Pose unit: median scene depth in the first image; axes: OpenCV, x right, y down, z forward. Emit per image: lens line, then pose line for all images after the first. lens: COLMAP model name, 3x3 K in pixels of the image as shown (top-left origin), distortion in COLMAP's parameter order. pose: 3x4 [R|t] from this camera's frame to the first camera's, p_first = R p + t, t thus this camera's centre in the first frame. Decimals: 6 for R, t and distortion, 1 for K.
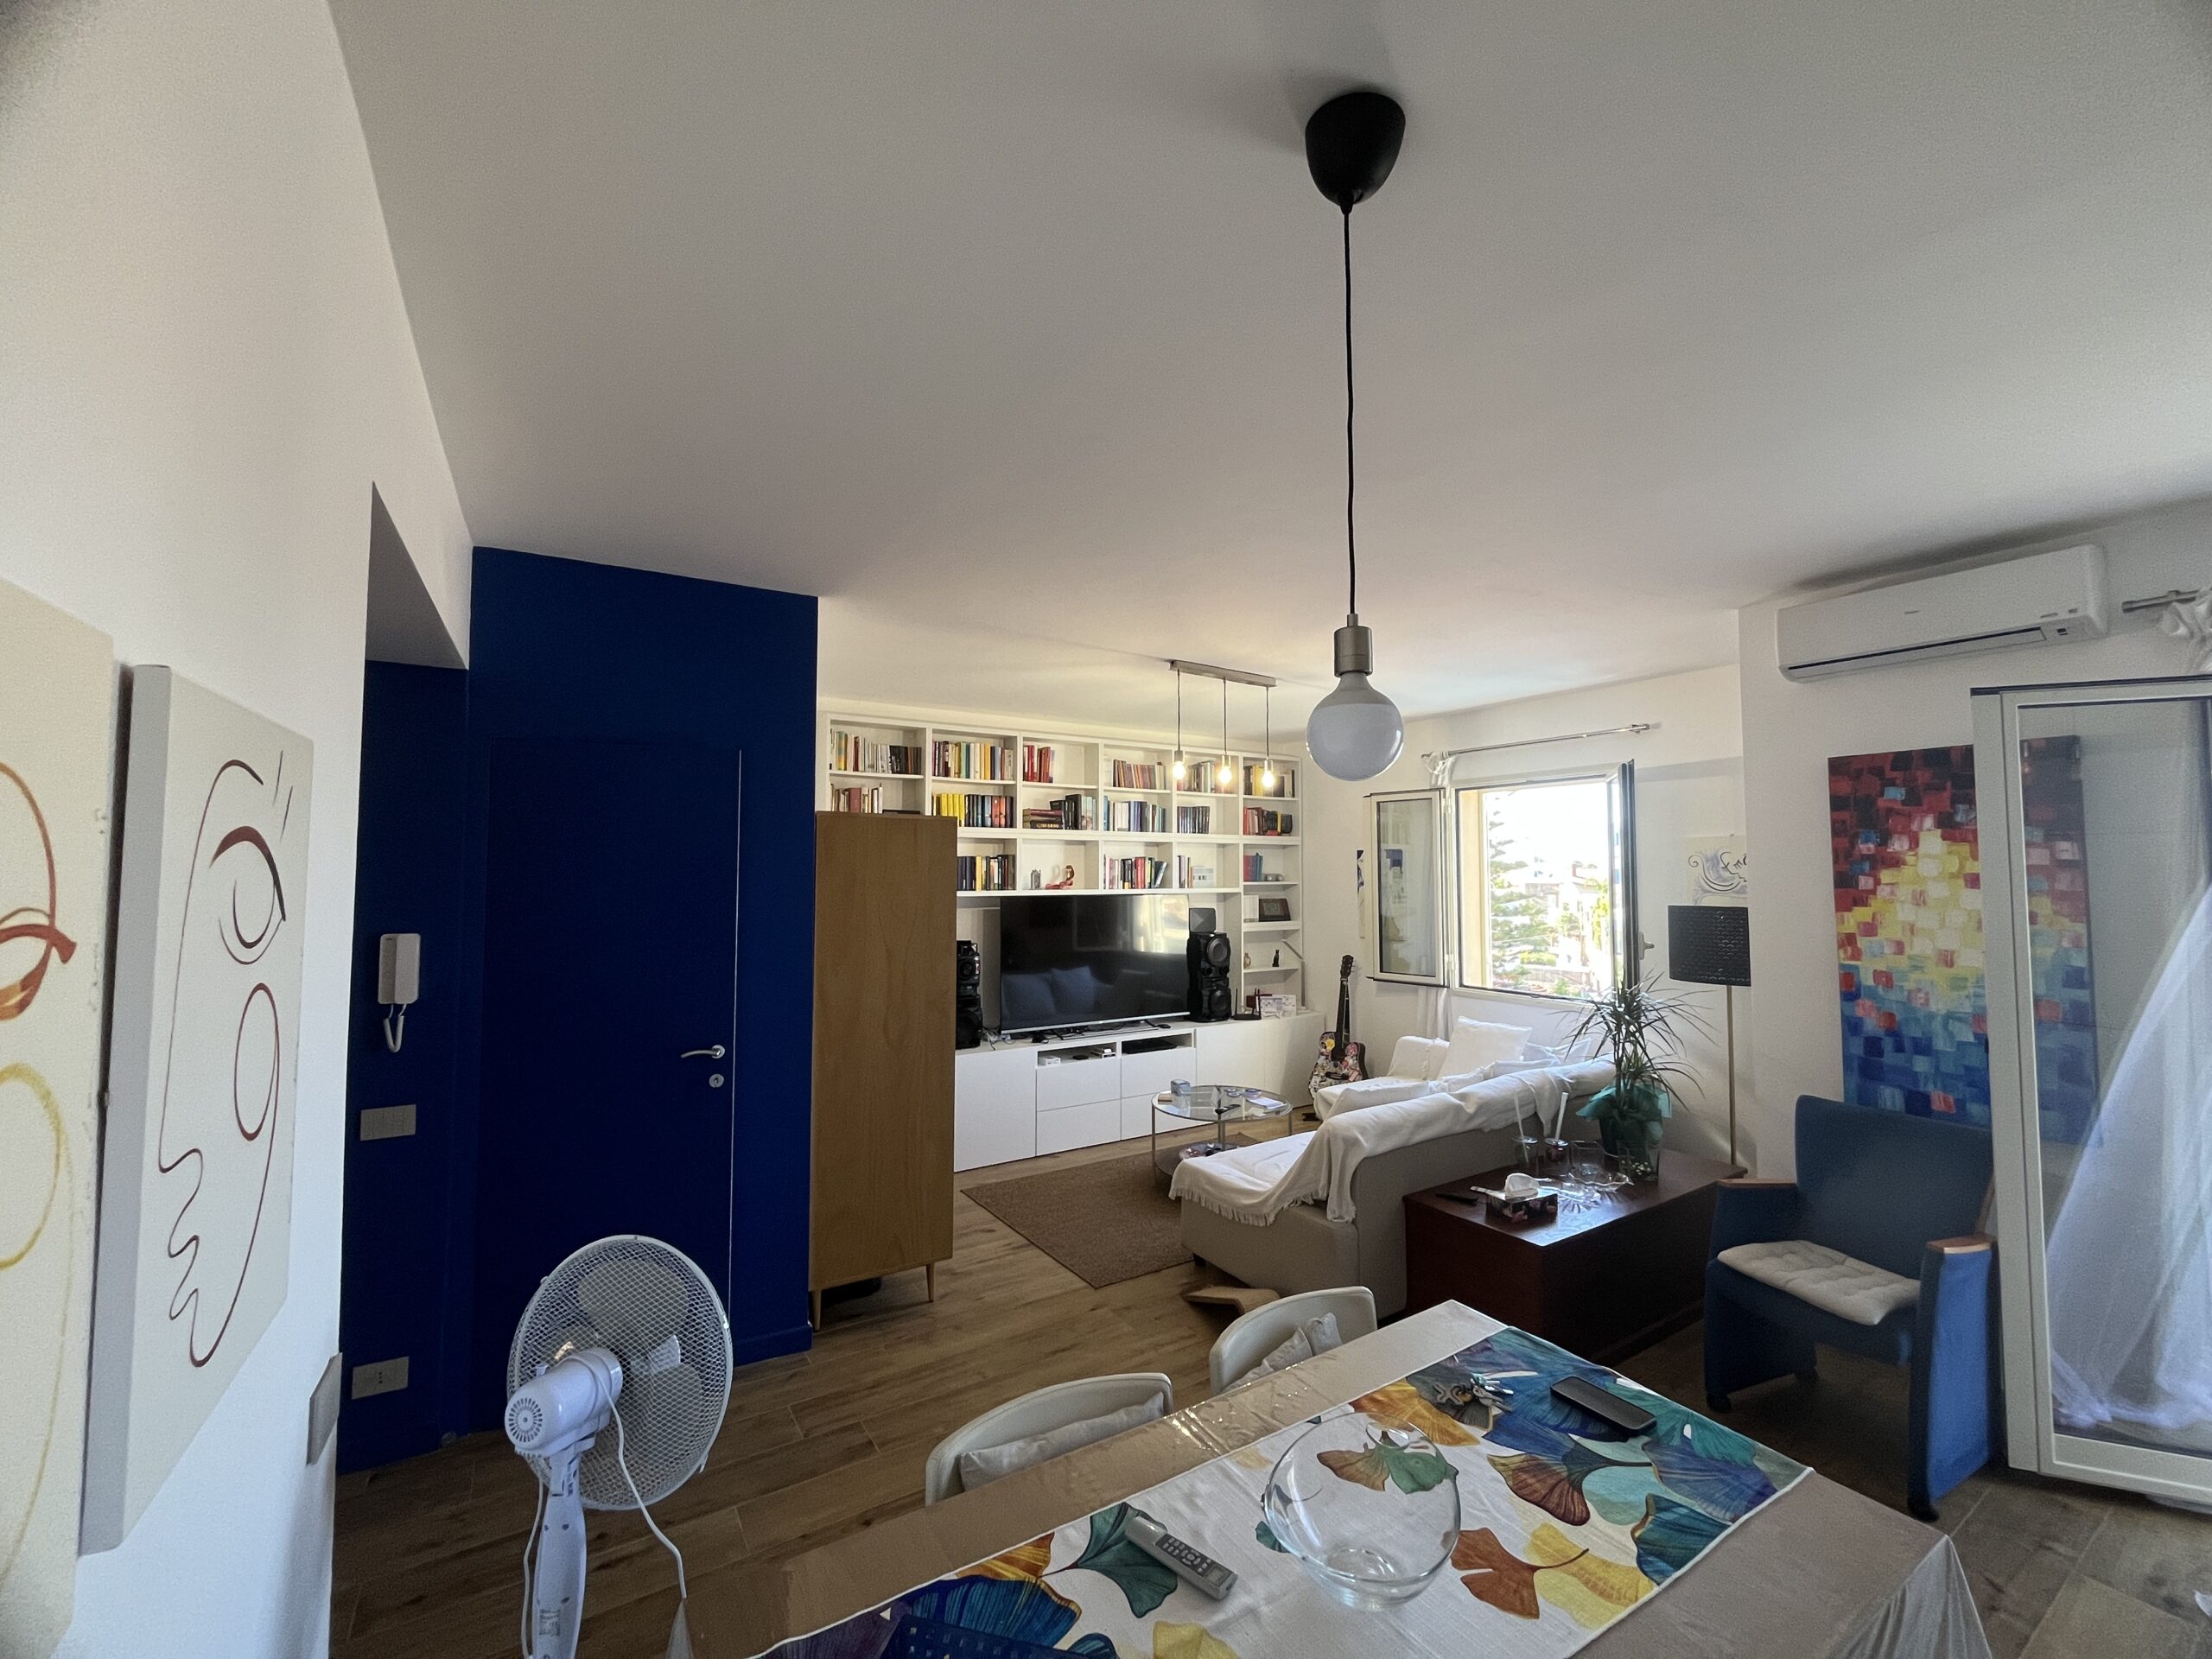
lens RADIAL K [[893.7, 0, 1101.8], [0, 893.7, 829.9], [0, 0, 1]] dist [-0.003179, 0.000646]
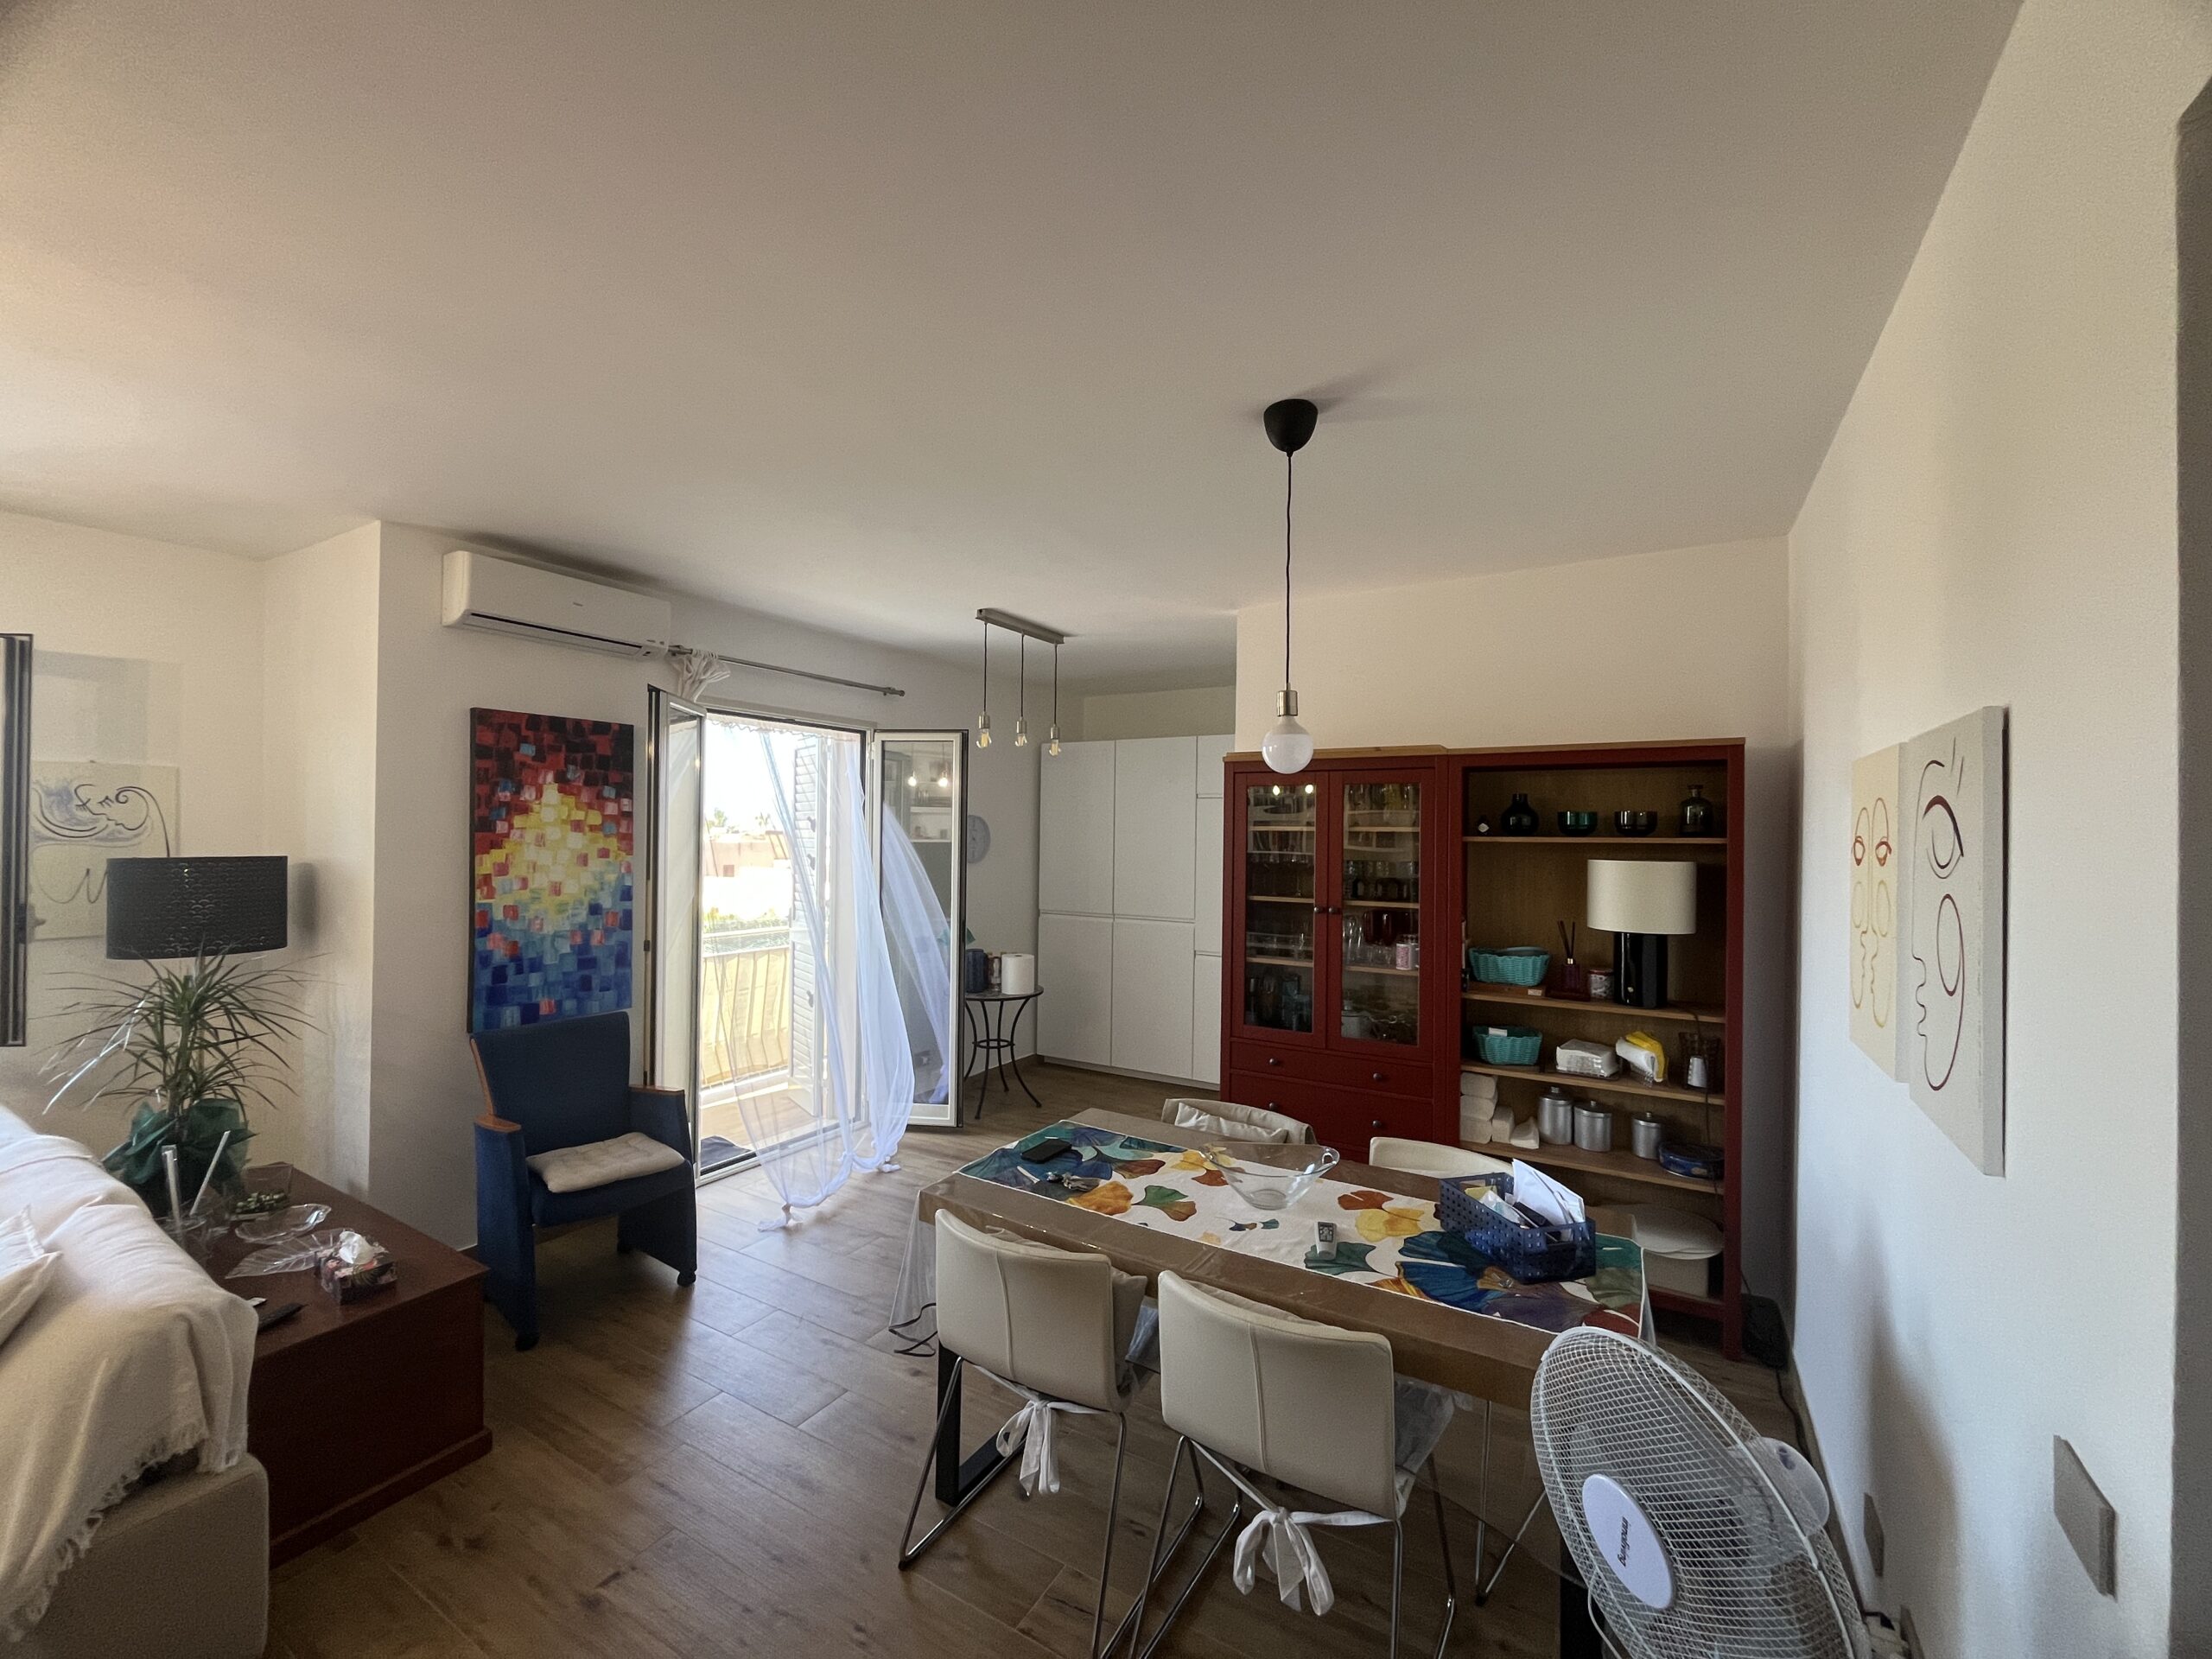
lens RADIAL K [[893.7, 0, 1101.8], [0, 893.7, 829.9], [0, 0, 1]] dist [-0.003179, 0.000646]
pose [[-0.455363, -0.001704, 0.890304, -0.258707], [-0.054489, 0.998177, -0.025959, 0.028483], [-0.888637, -0.060332, -0.454626, 0.471435]]
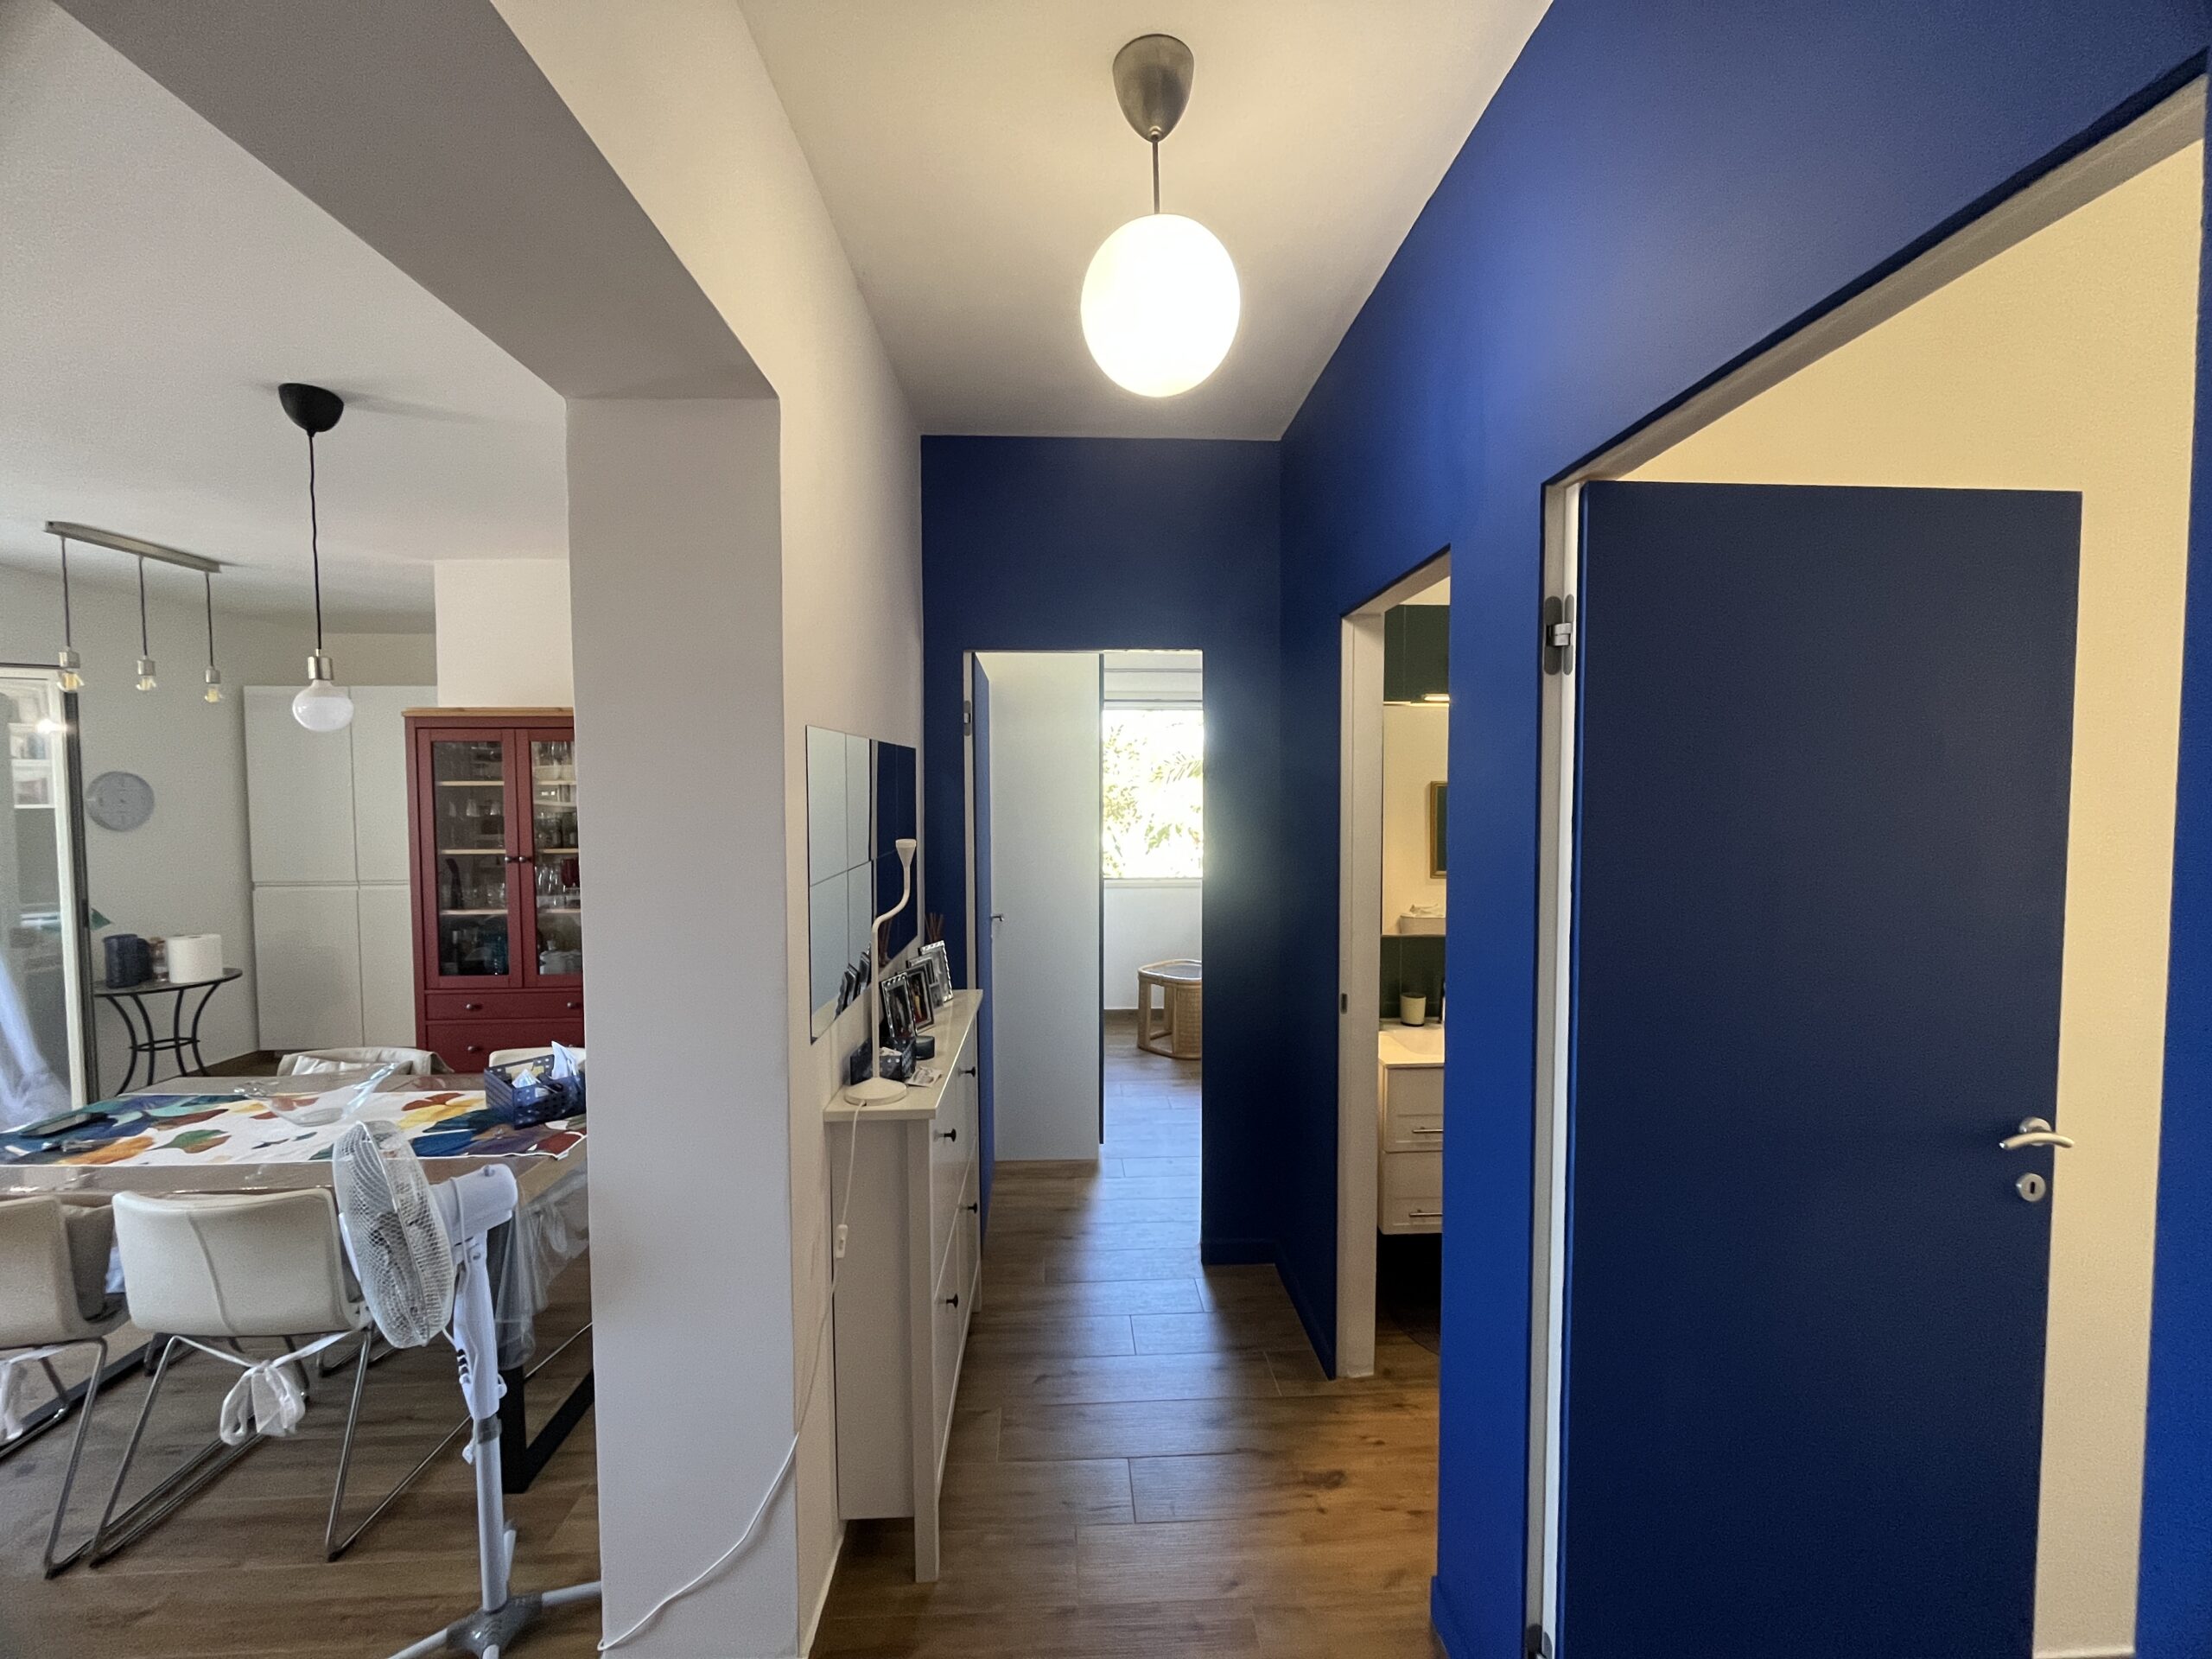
lens RADIAL K [[893.7, 0, 1101.8], [0, 893.7, 829.9], [0, 0, 1]] dist [-0.003179, 0.000646]
pose [[-0.872767, -0.018375, 0.487791, -0.487957], [-0.018893, 0.999814, 0.003859, 0.027056], [-0.487771, -0.005848, -0.872952, 0.412514]]
